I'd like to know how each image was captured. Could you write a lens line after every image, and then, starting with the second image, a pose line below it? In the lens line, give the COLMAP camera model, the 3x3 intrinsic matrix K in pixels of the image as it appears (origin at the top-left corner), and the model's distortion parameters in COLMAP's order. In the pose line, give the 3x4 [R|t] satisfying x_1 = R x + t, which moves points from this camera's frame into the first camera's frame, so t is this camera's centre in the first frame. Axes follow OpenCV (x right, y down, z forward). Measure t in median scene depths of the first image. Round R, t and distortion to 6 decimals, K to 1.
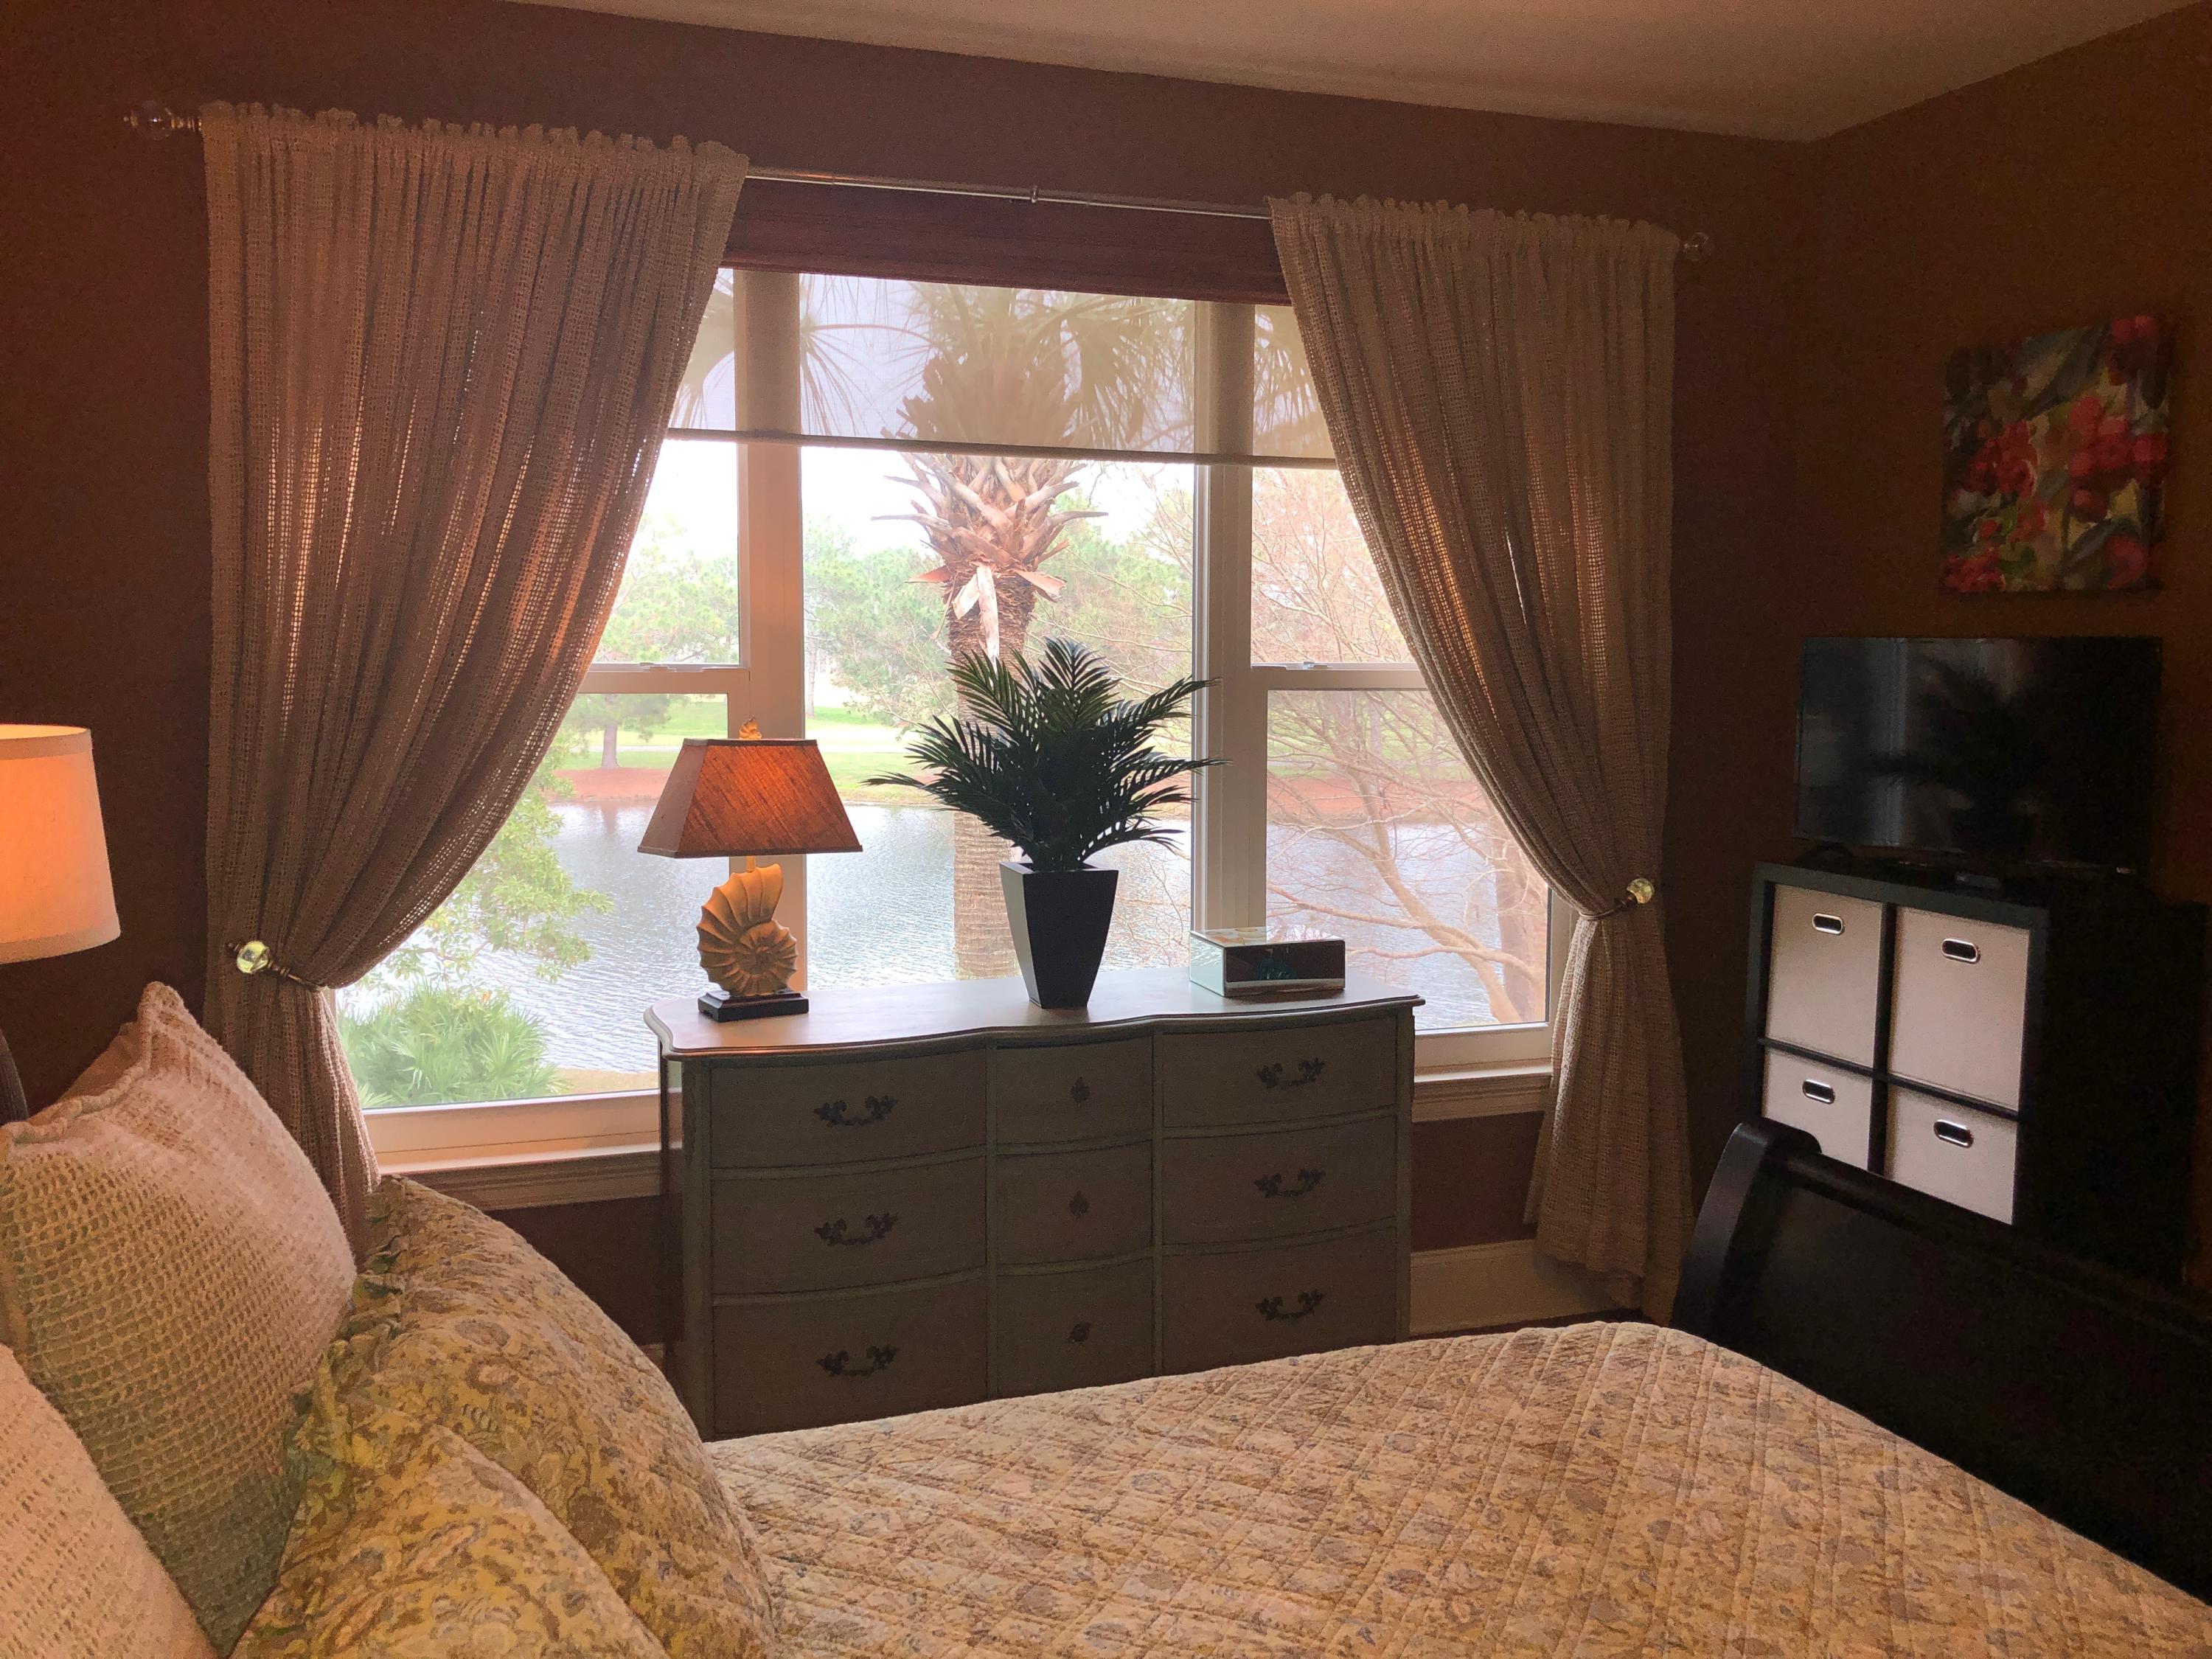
lens RADIAL K [[1845.0, 0, 1105.7], [0, 1845.0, 765.6], [0, 0, 1]] dist [0.026620, 0.004288]
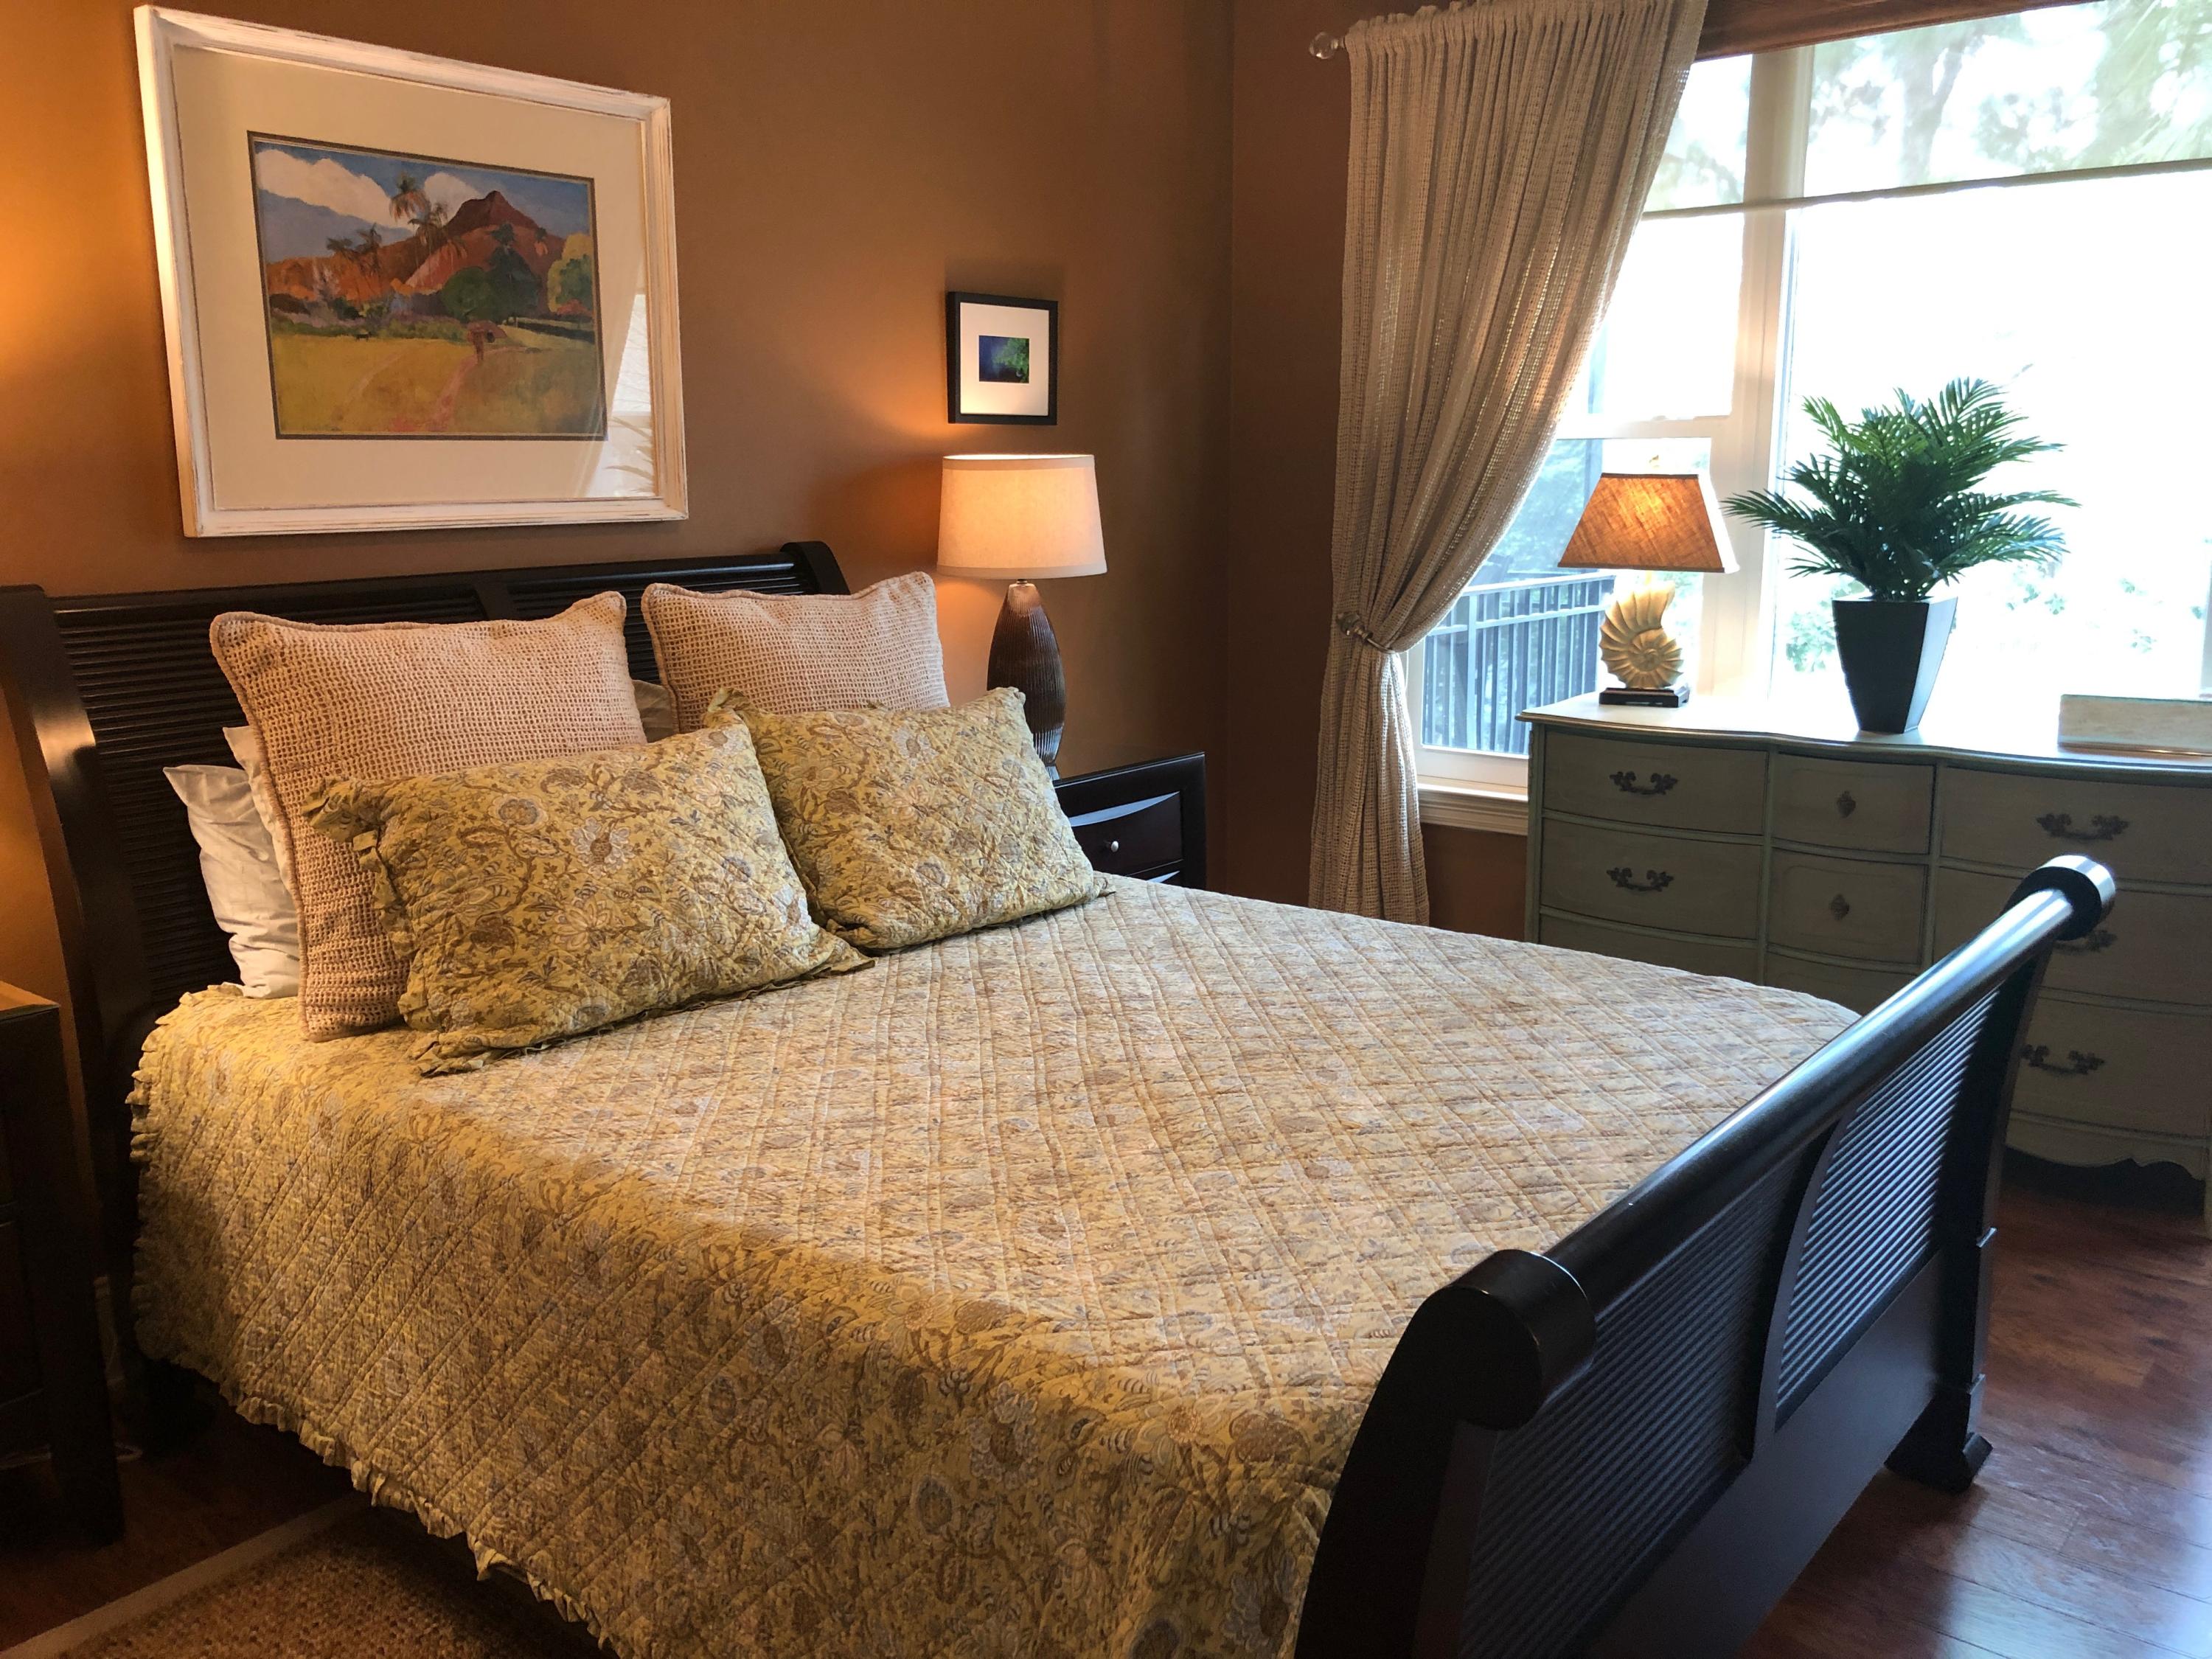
lens RADIAL K [[1834.6, 0, 1106.0], [0, 1834.6, 829.5], [0, 0, 1]] dist [0.013662, 0.005658]
pose [[0.503991, 0.160065, -0.848747, 0.707985], [-0.042057, 0.986060, 0.160988, 0.037806], [0.862684, -0.045441, 0.503697, 0.085777]]
